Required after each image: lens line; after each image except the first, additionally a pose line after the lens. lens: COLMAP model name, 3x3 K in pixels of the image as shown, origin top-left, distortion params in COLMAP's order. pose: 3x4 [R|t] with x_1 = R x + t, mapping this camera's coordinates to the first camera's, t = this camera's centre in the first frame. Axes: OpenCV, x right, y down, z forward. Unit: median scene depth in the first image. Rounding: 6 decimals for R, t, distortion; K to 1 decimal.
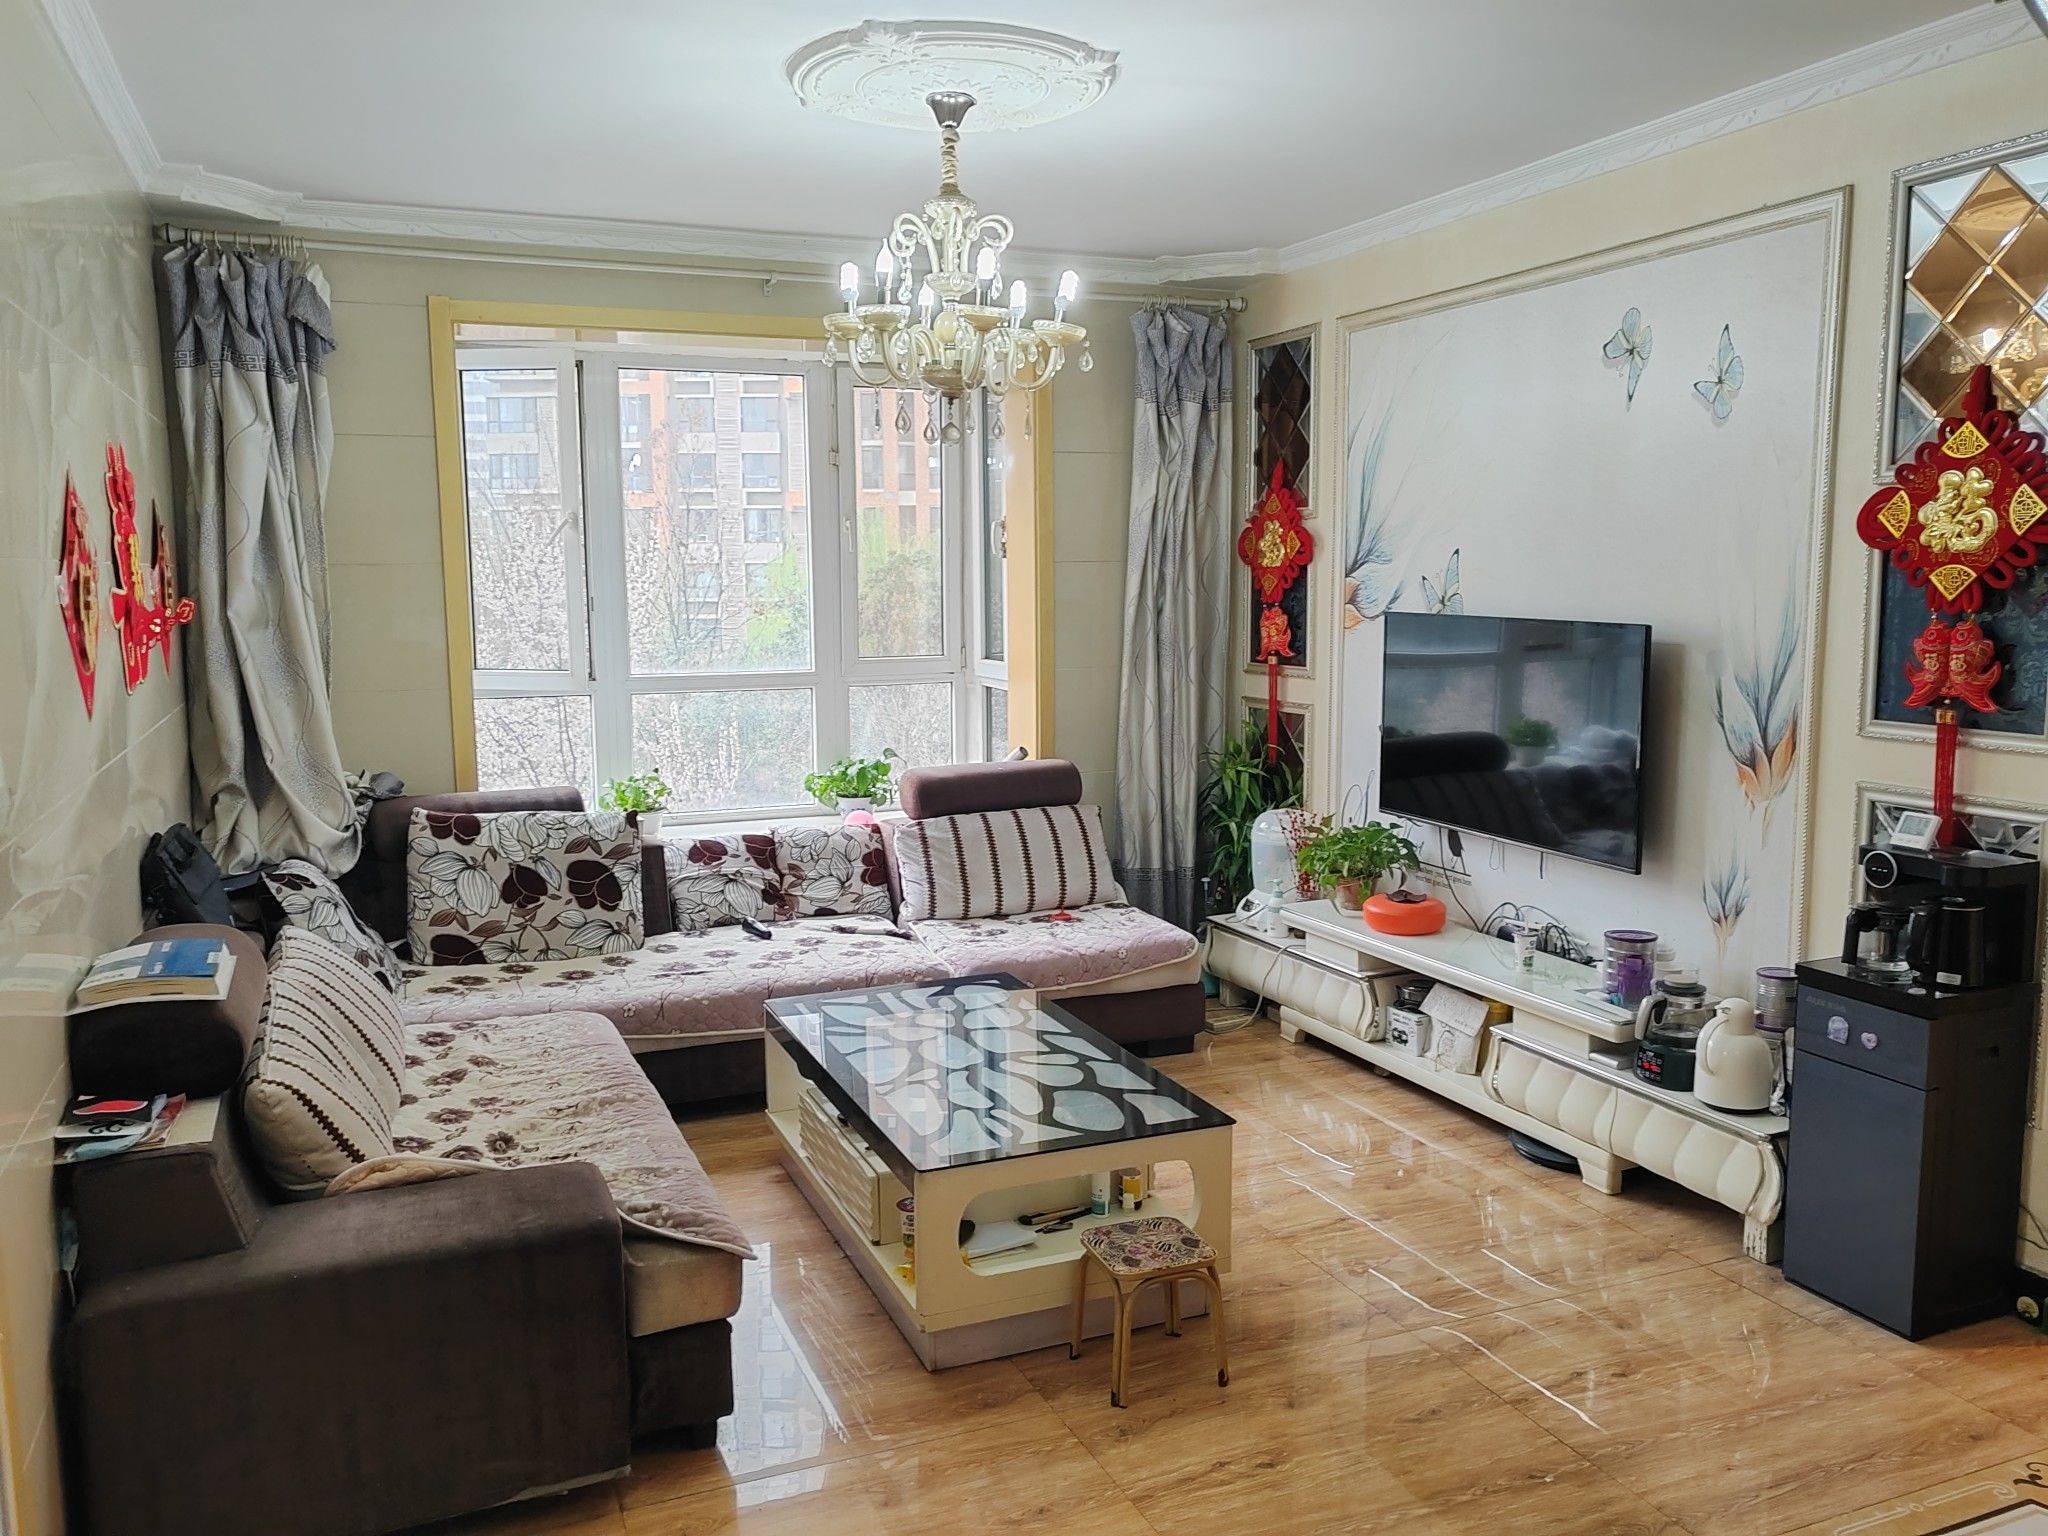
lens RADIAL K [[1584.8, 0, 1010.9], [0, 1584.8, 763.5], [0, 0, 1]] dist [0.030417, -0.004298]
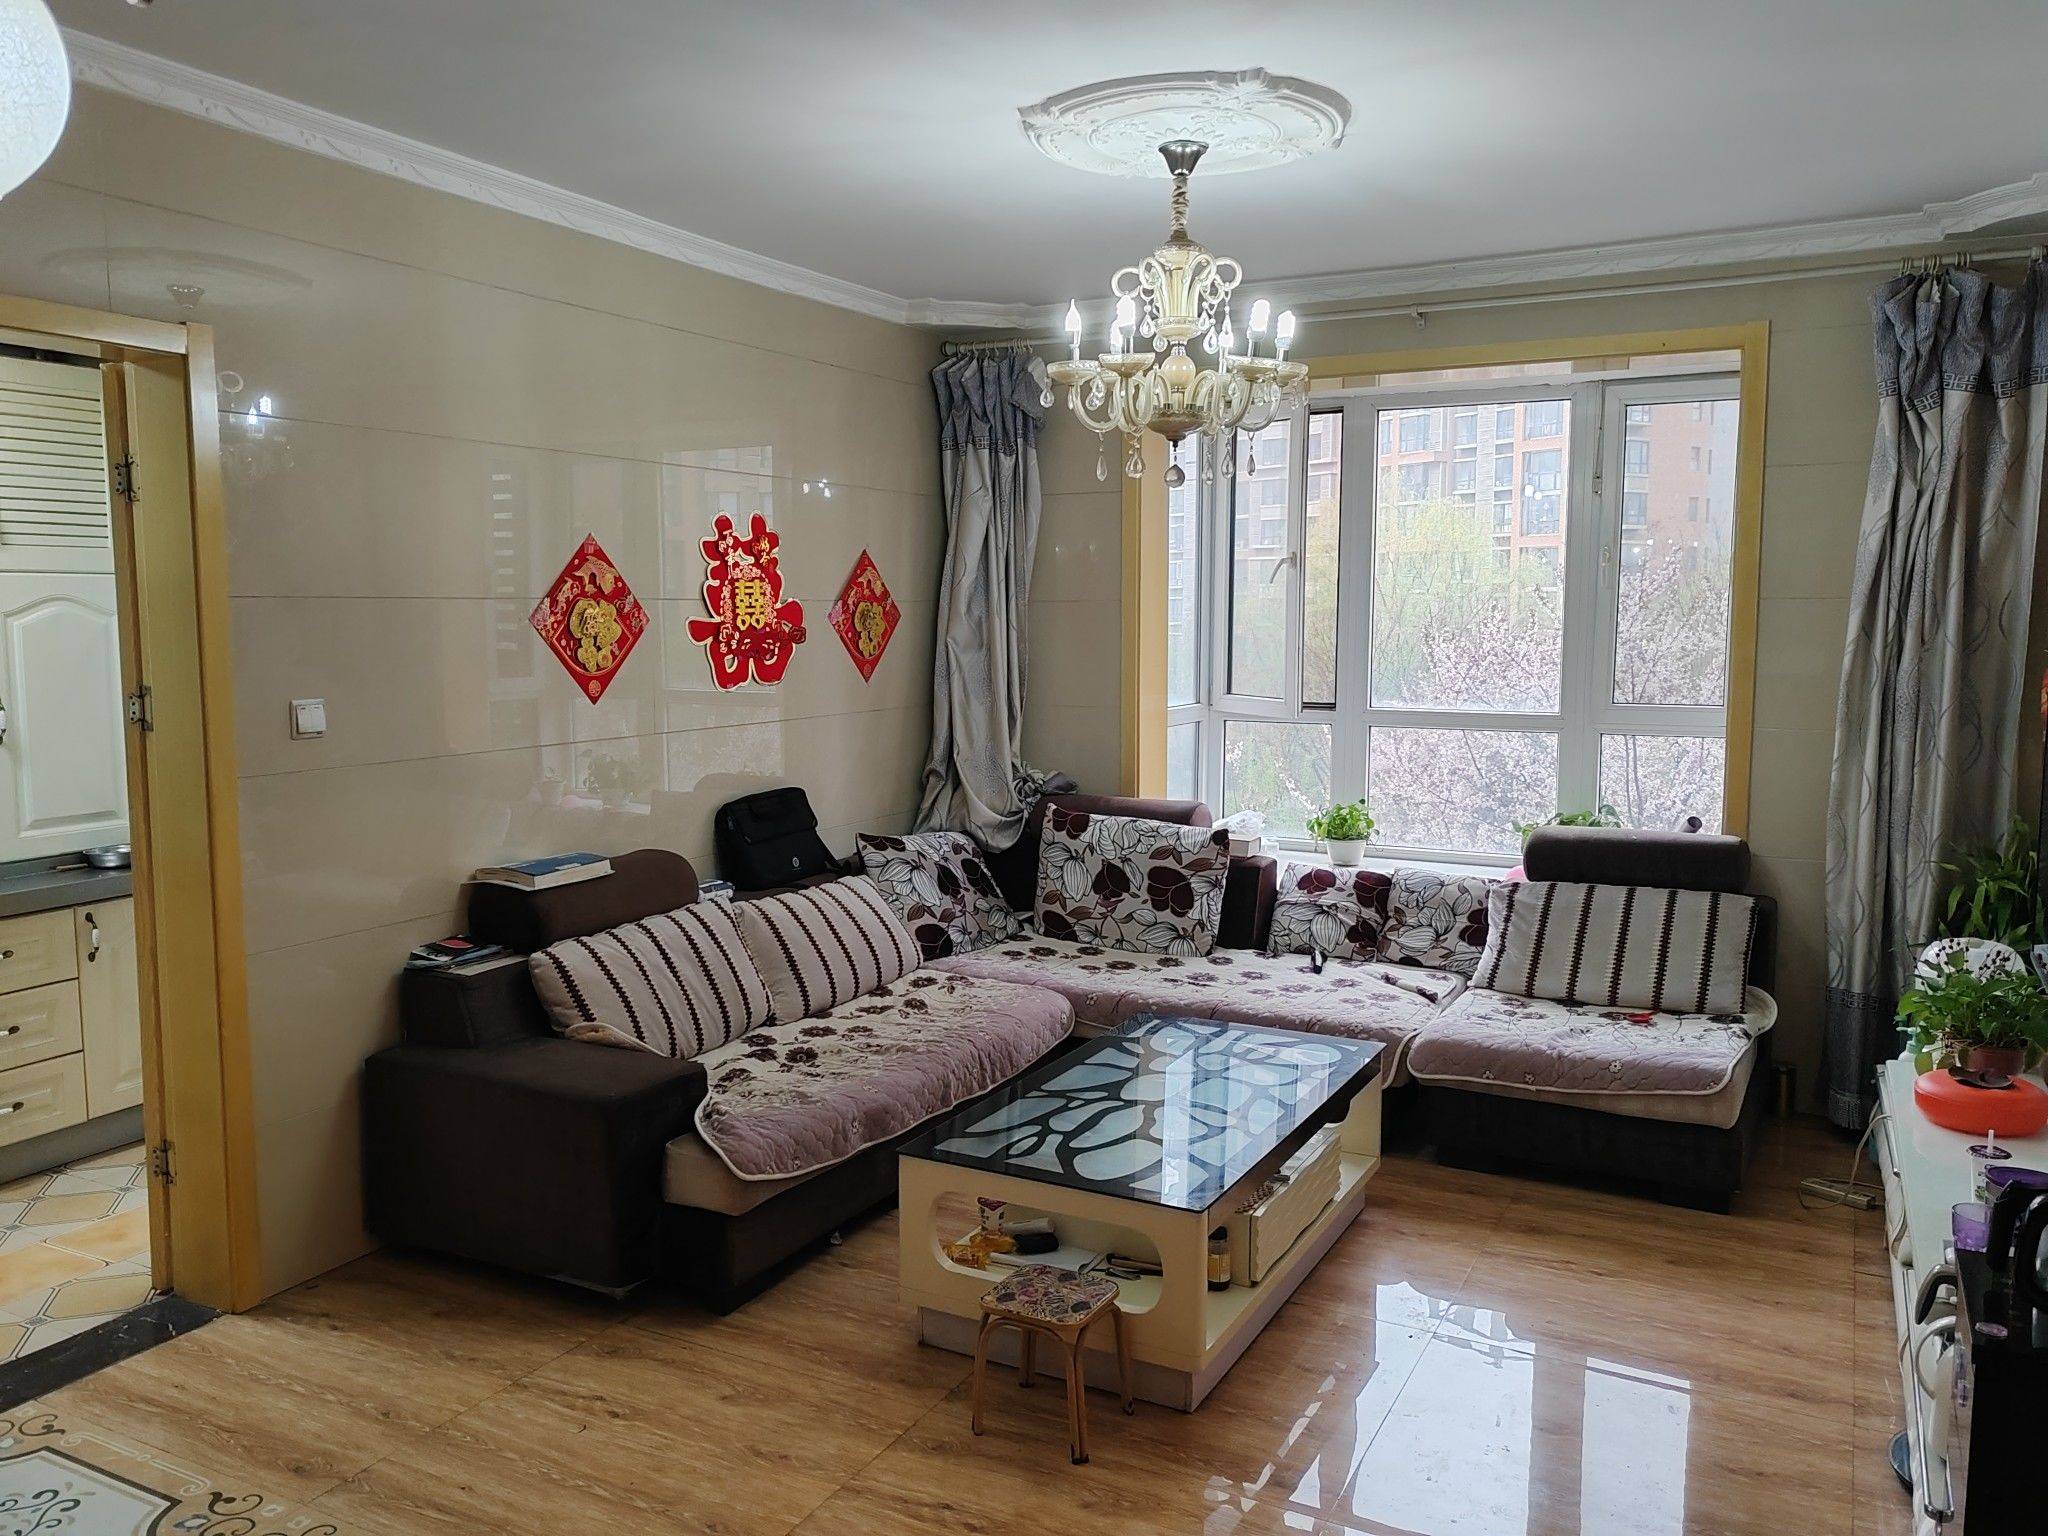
lens RADIAL K [[1584.8, 0, 1010.9], [0, 1584.8, 763.5], [0, 0, 1]] dist [0.030417, -0.004298]
pose [[0.632663, 0.087437, -0.769475, 0.507437], [-0.101105, 0.994427, 0.029870, -0.033074], [0.767799, 0.058901, 0.637978, 0.209558]]
